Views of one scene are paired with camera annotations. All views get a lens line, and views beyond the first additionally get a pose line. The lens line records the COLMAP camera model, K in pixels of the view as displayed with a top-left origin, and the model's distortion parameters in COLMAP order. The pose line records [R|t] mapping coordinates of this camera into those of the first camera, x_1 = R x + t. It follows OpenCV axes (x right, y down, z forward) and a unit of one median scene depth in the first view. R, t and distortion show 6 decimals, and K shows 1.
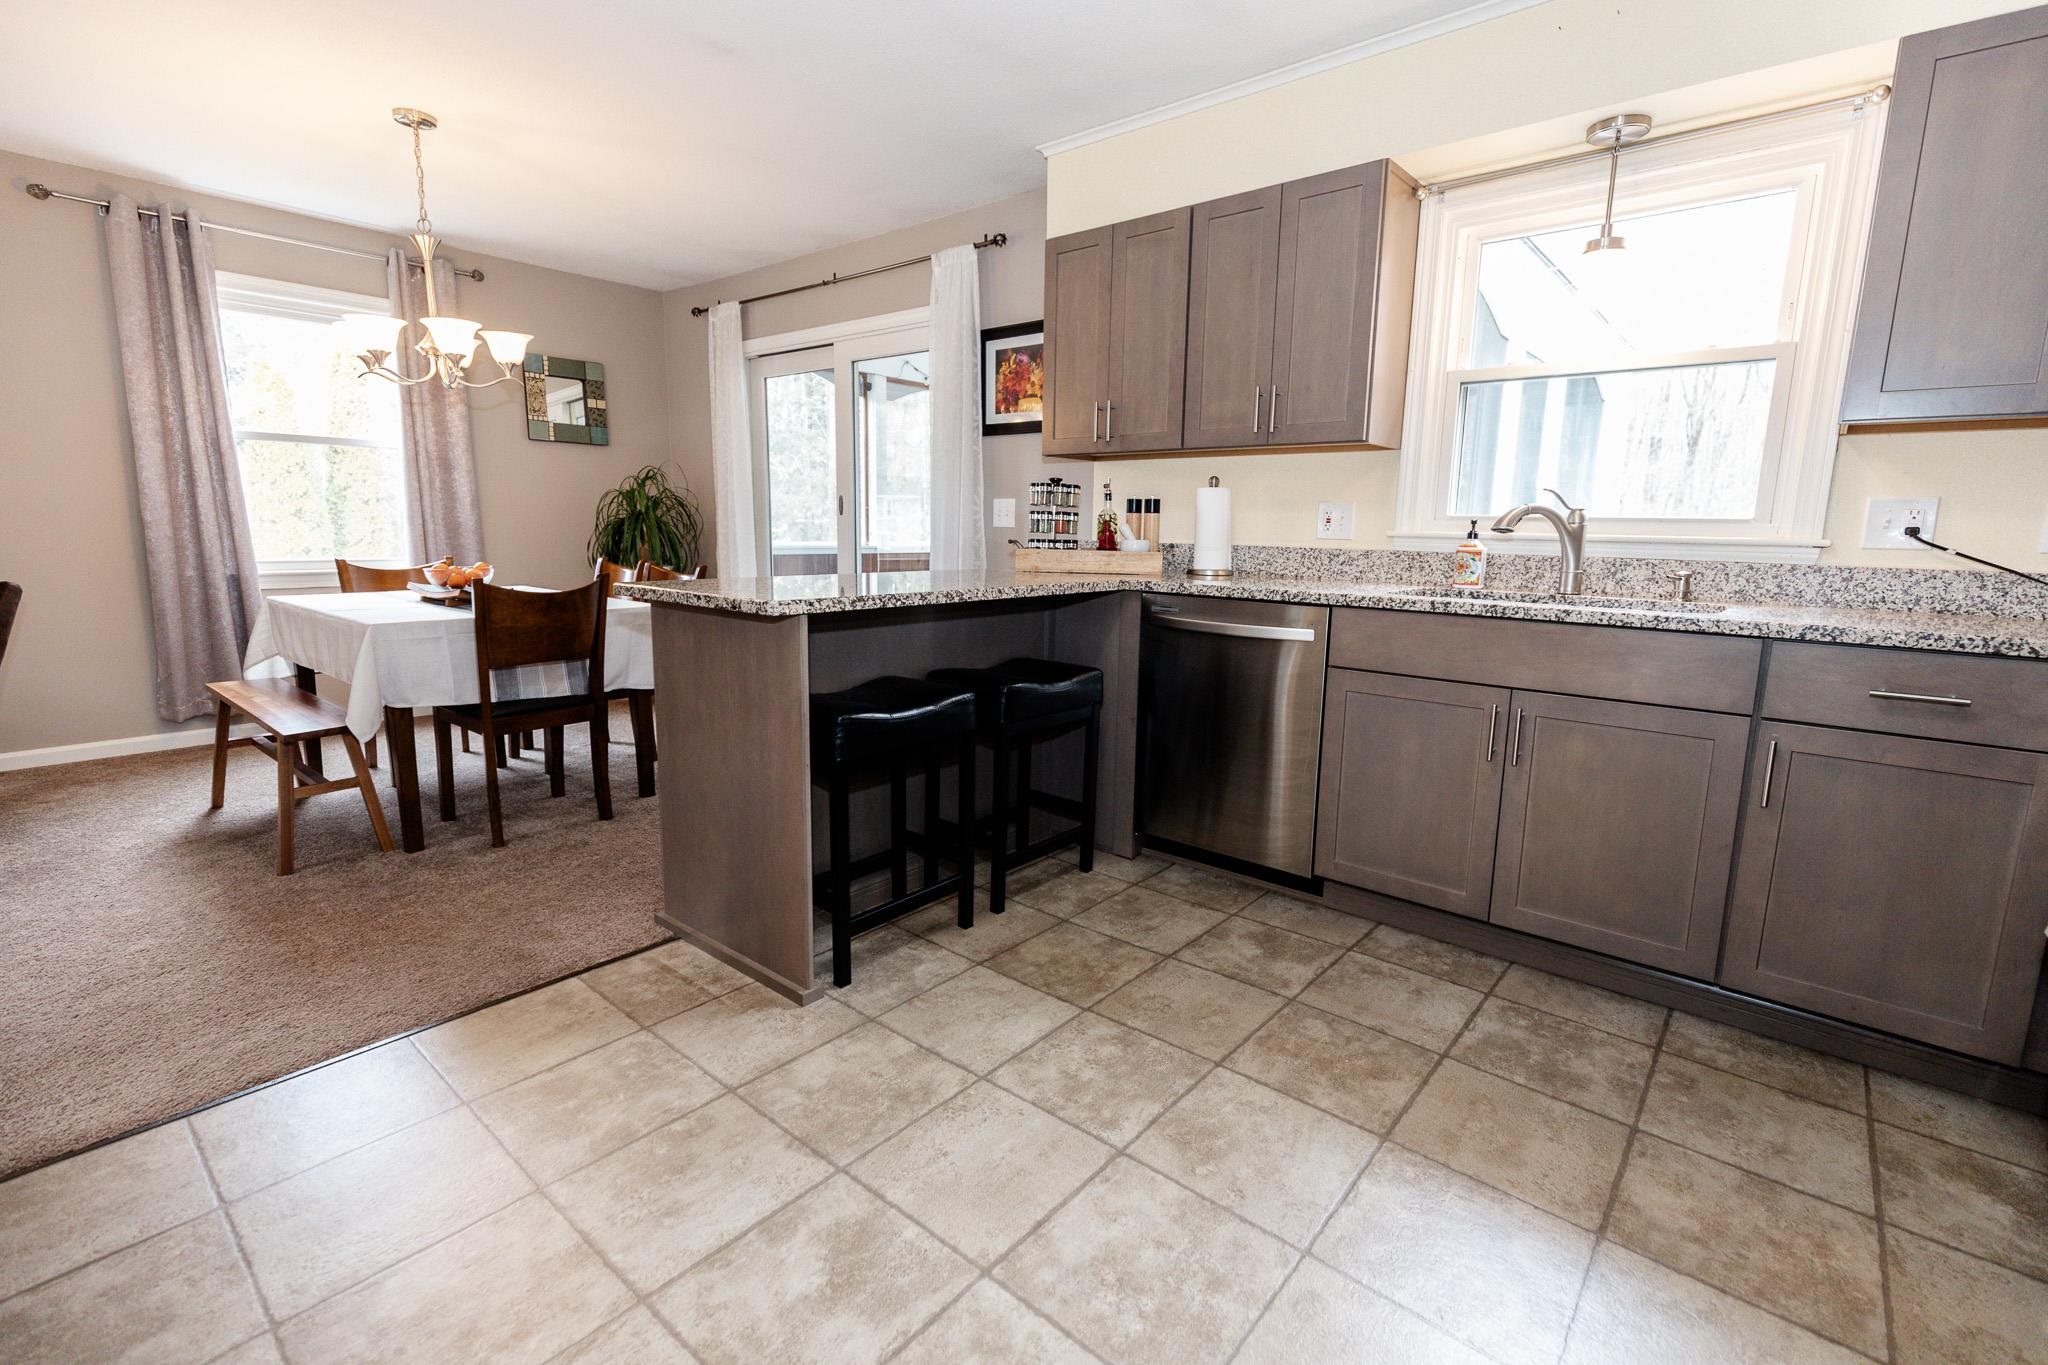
lens RADIAL K [[910.2, 0, 1042.4], [0, 910.2, 672.9], [0, 0, 1]] dist [0.001451, -0.000213]
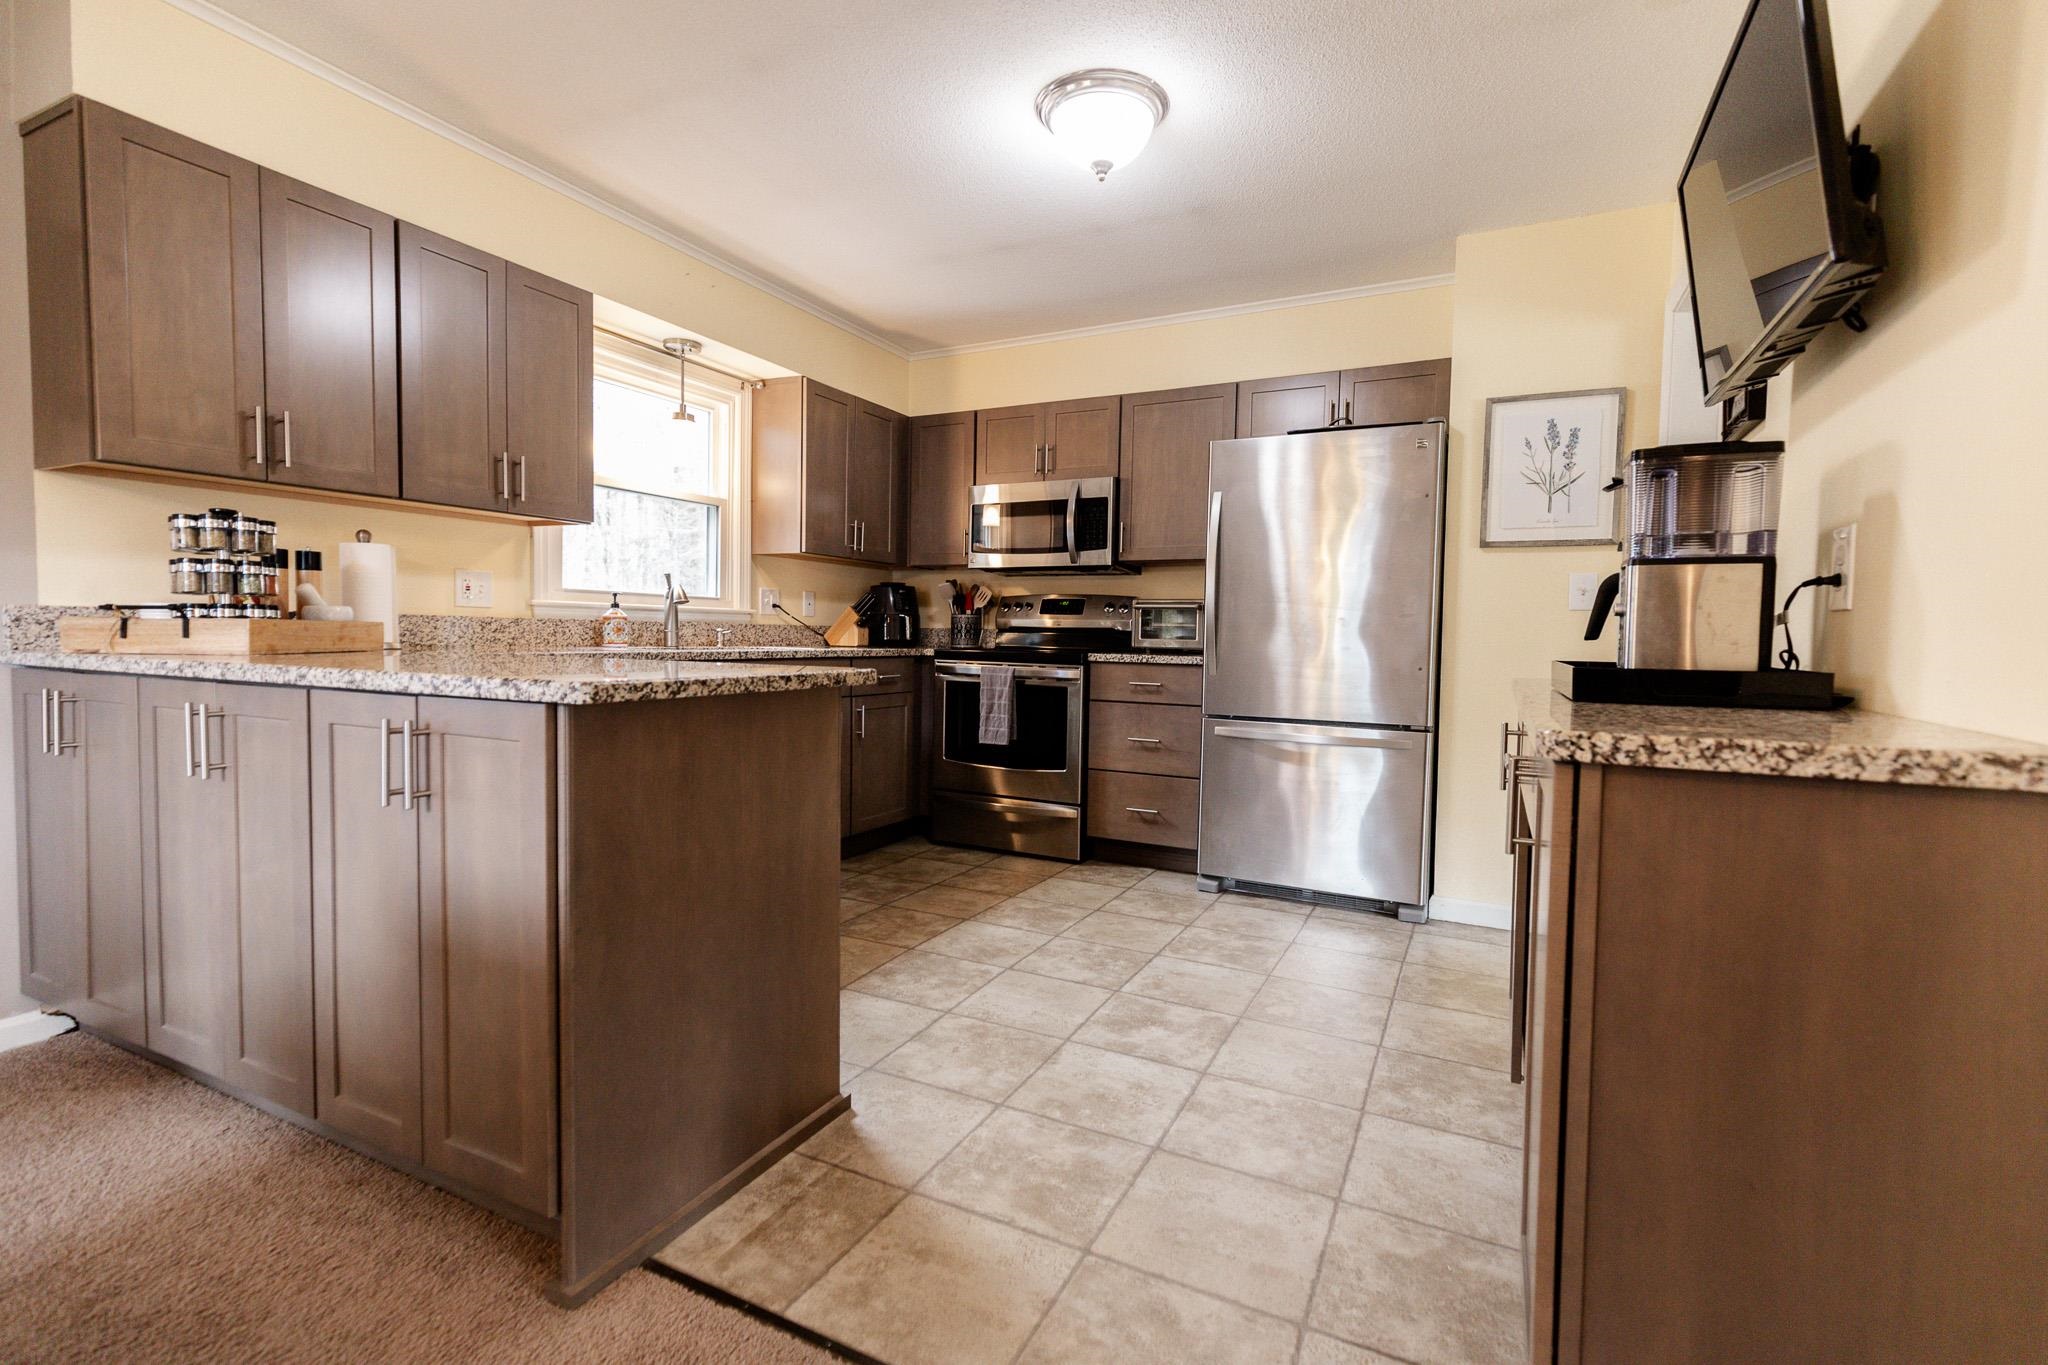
lens RADIAL K [[910.2, 0, 1042.4], [0, 910.2, 672.9], [0, 0, 1]] dist [0.001451, -0.000213]
pose [[-0.239518, -0.063897, 0.968787, -1.247602], [0.134885, 0.985965, 0.098378, -0.141962], [-0.961476, 0.154239, -0.227538, 1.009255]]
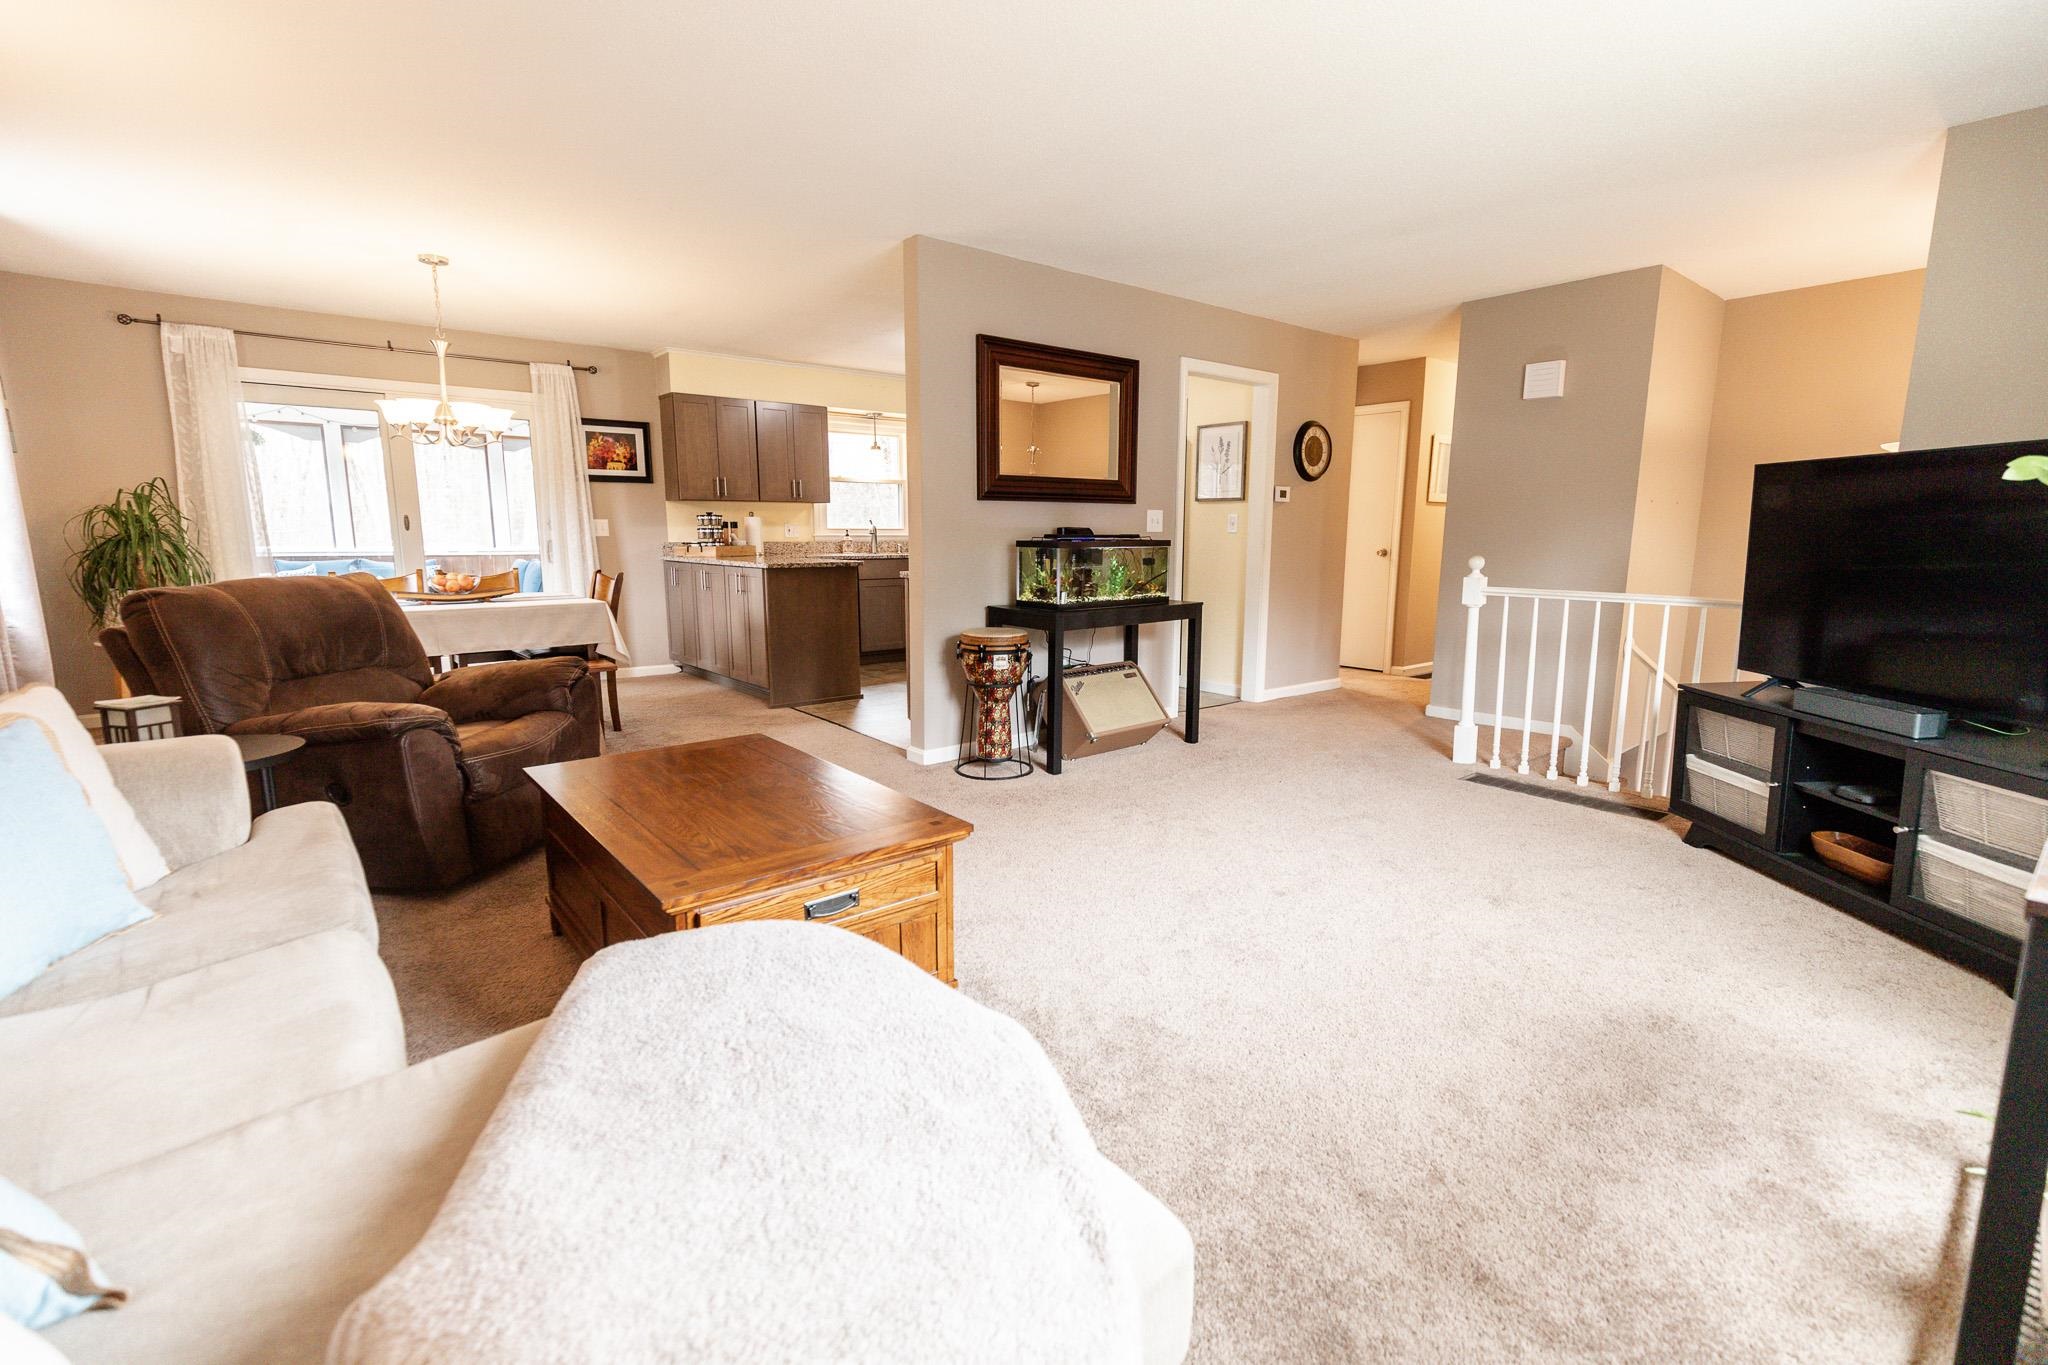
lens RADIAL K [[910.2, 0, 1042.4], [0, 910.2, 672.9], [0, 0, 1]] dist [0.001451, -0.000213]
pose [[0.181872, -0.169918, 0.968530, -3.229328], [0.159200, 0.977051, 0.141518, -0.043442], [-0.970349, 0.128451, 0.204749, -0.217336]]
